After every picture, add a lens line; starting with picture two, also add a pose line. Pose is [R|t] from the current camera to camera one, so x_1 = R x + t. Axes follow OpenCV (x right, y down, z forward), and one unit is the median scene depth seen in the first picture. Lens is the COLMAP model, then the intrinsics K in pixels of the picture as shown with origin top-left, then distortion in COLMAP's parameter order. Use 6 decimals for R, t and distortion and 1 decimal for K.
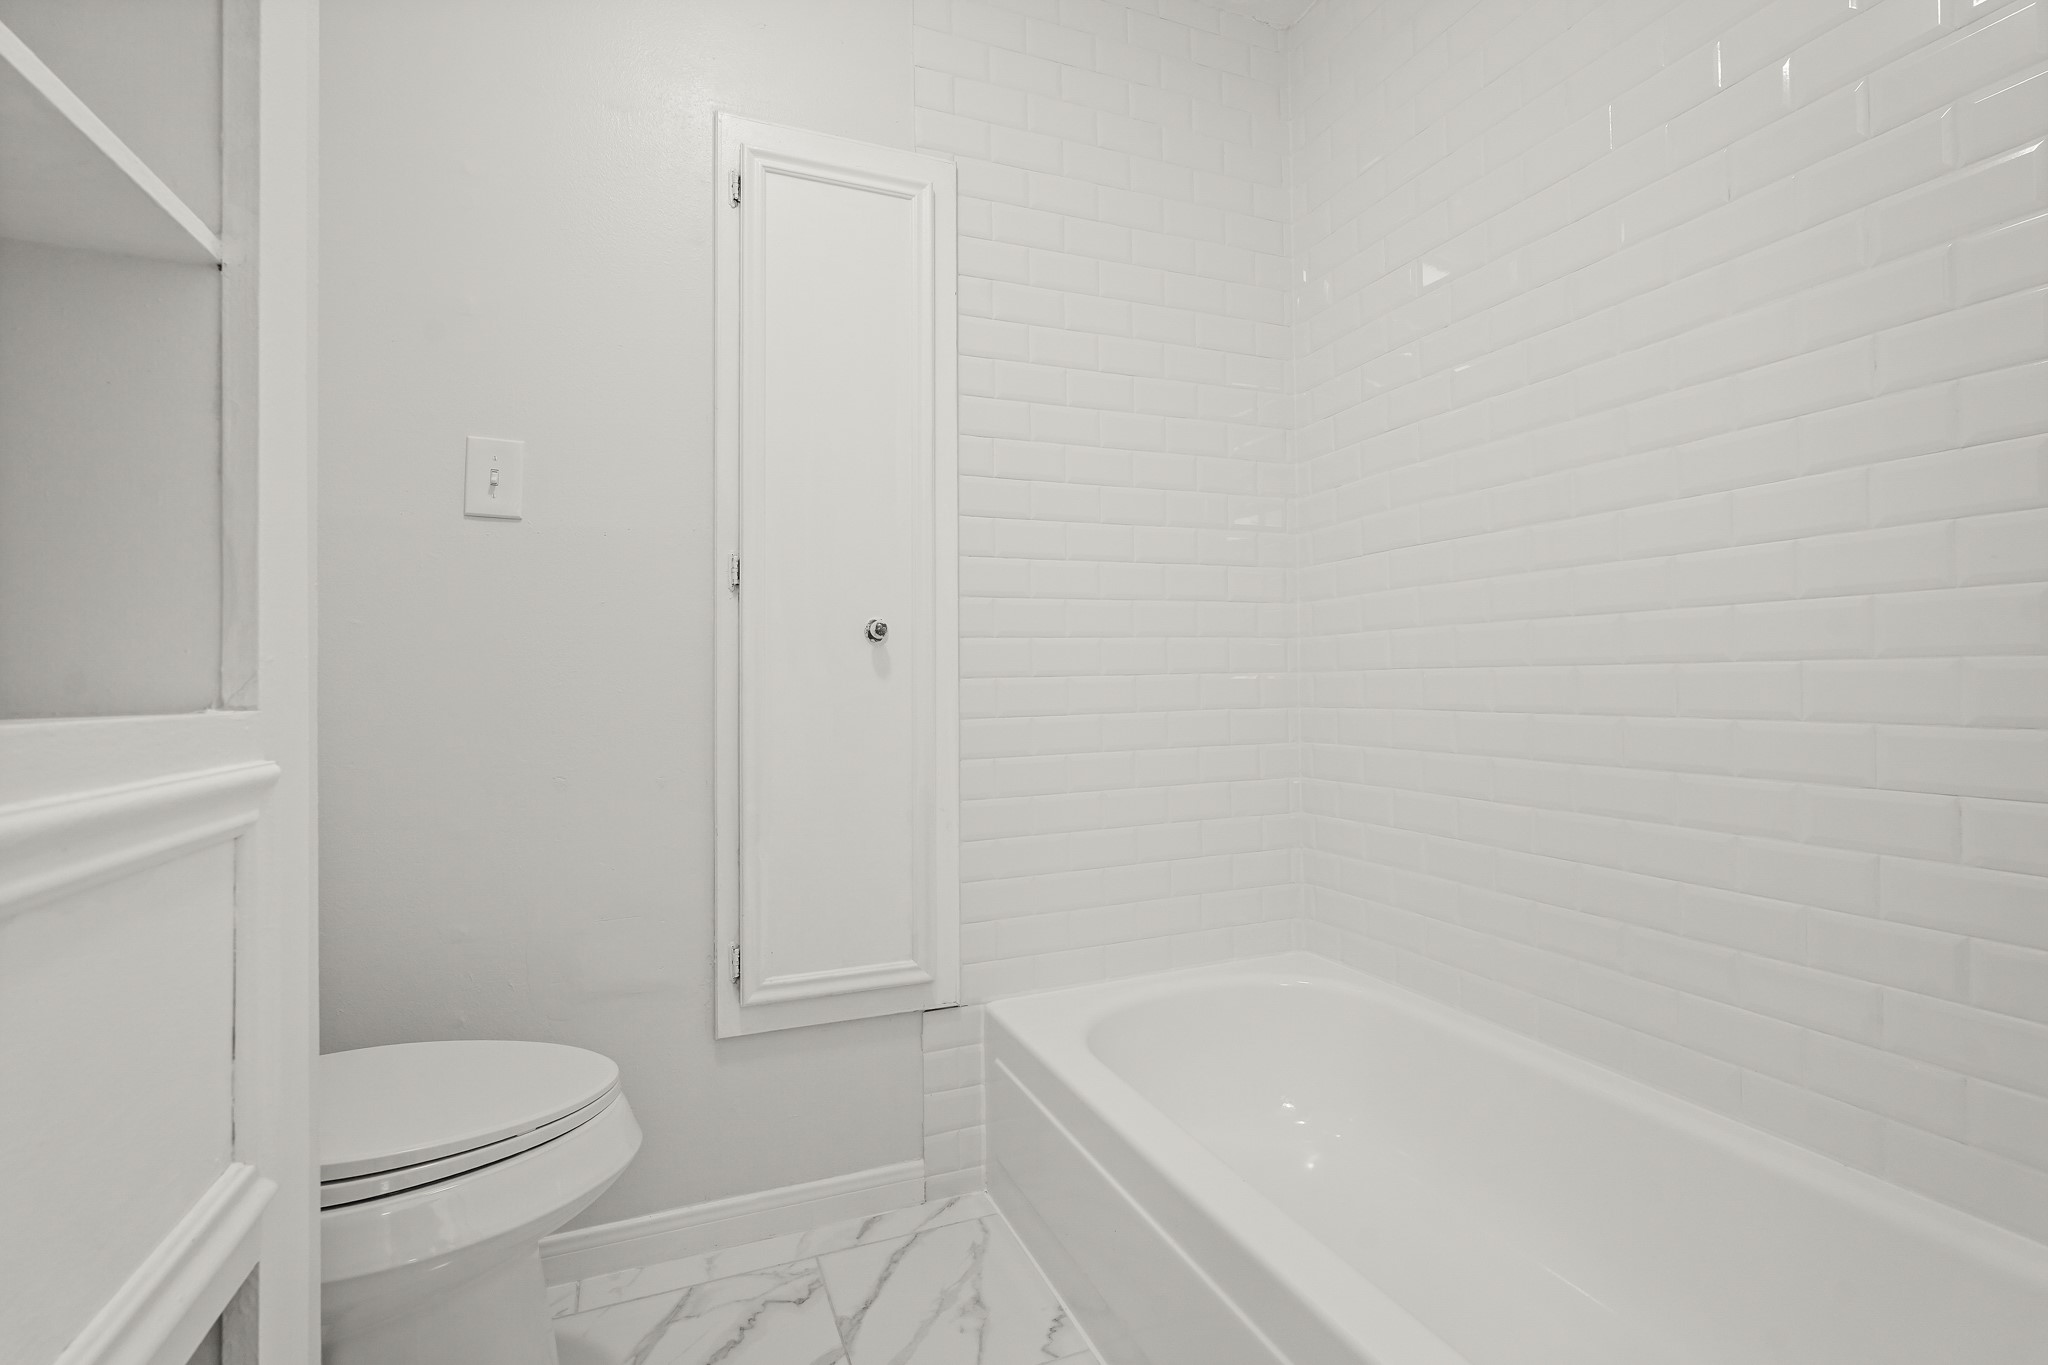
lens RADIAL K [[911.0, 0, 1023.1], [0, 911.0, 680.0], [0, 0, 1]] dist [-0.018187, 0.008757]
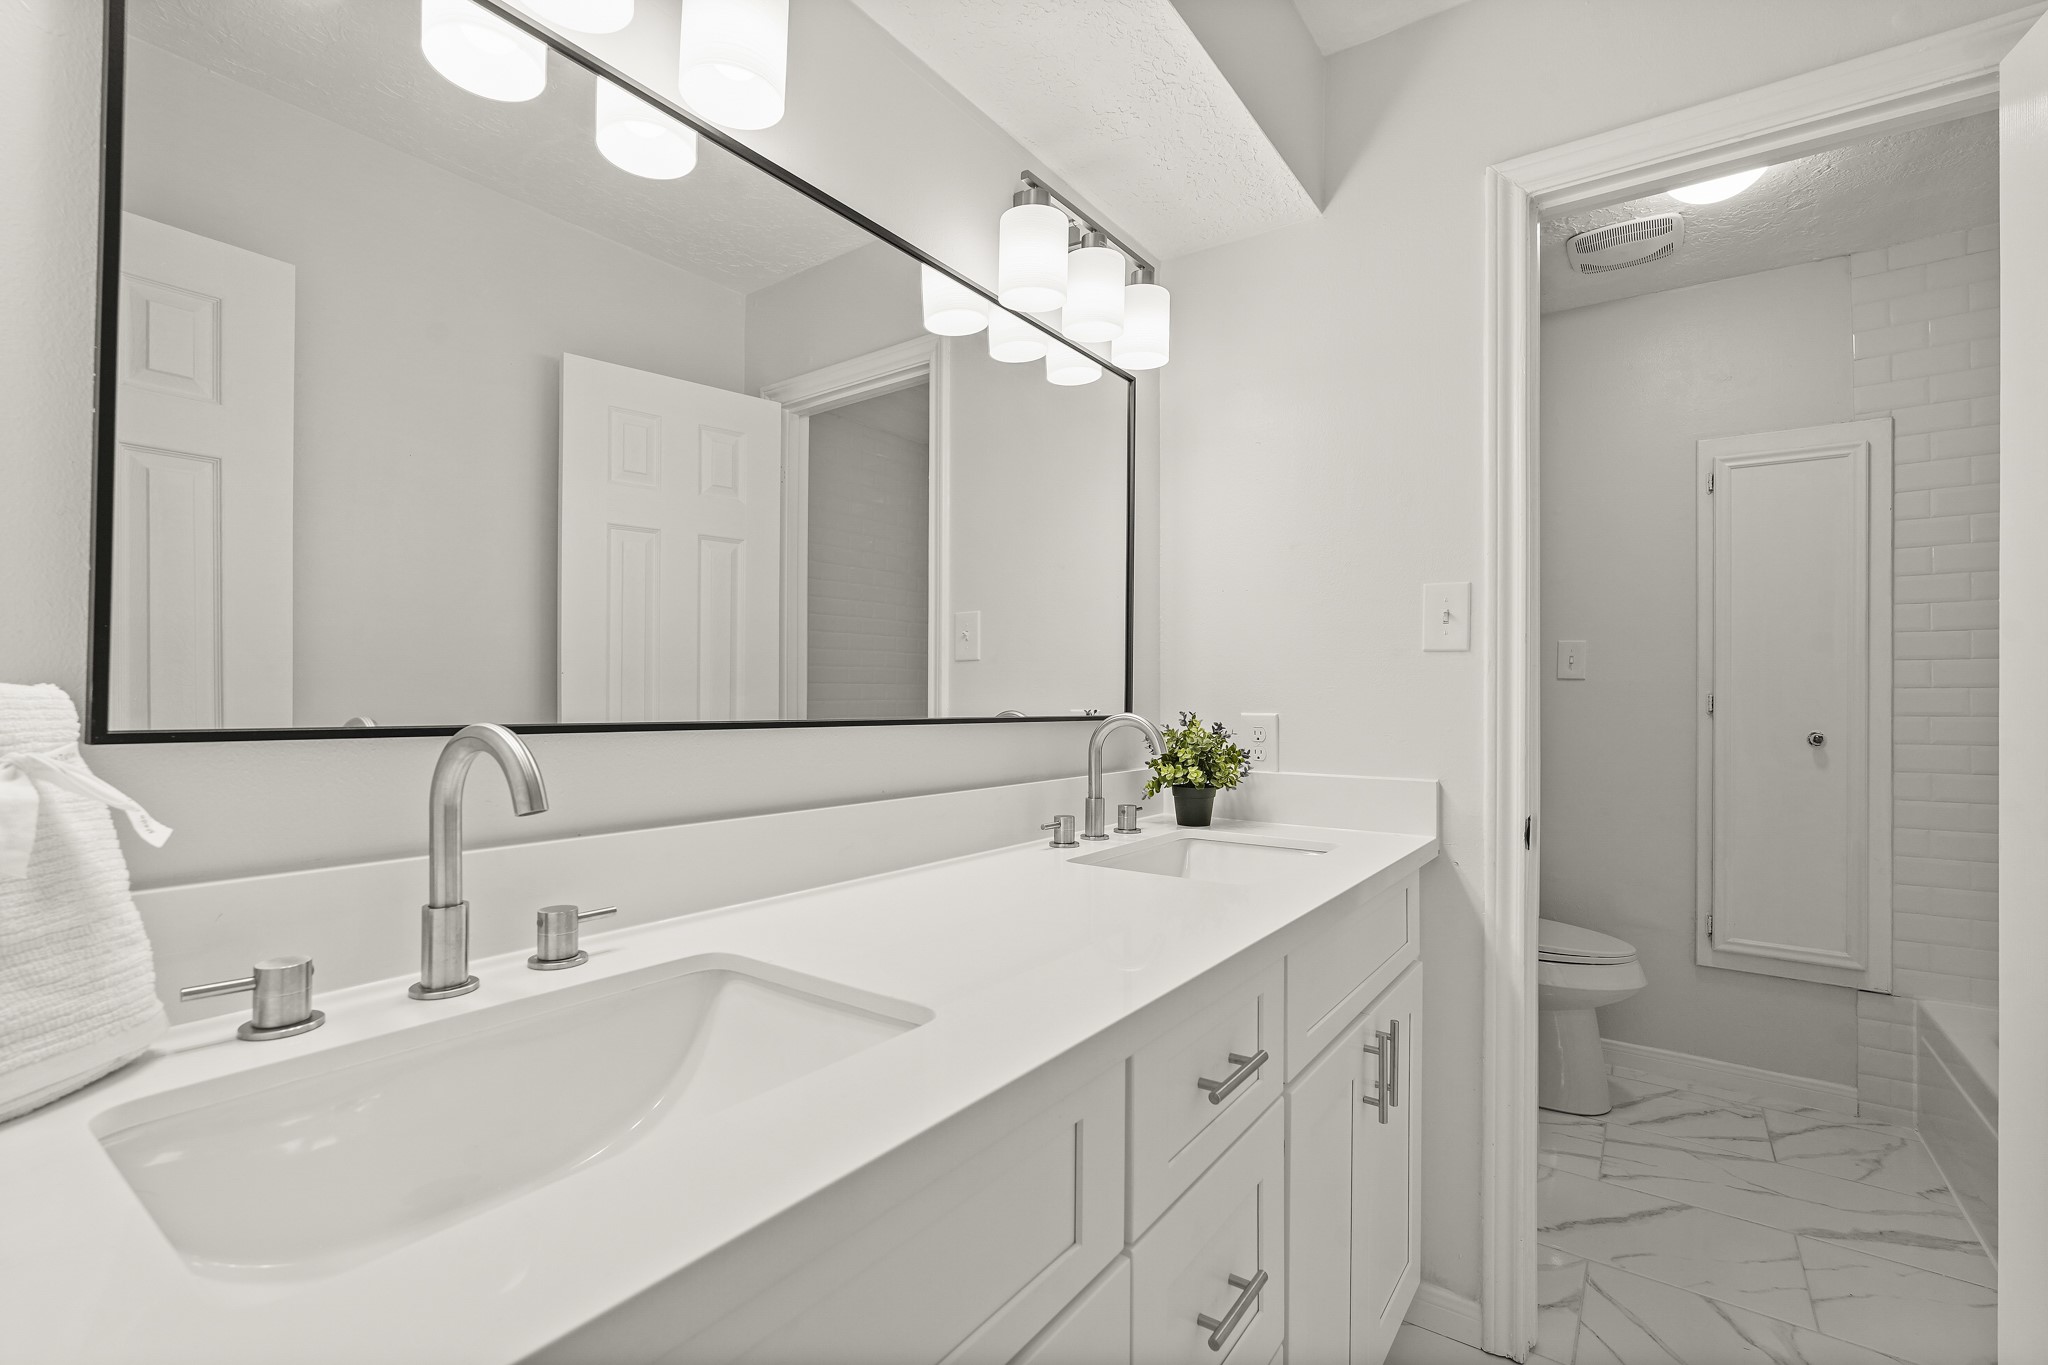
lens RADIAL K [[911.0, 0, 1023.1], [0, 911.0, 680.0], [0, 0, 1]] dist [-0.018187, 0.008757]
pose [[0.528268, 0.003843, -0.849069, 0.465603], [0.001398, 0.999984, 0.005396, -0.175461], [0.849076, -0.004038, 0.528255, -1.053486]]
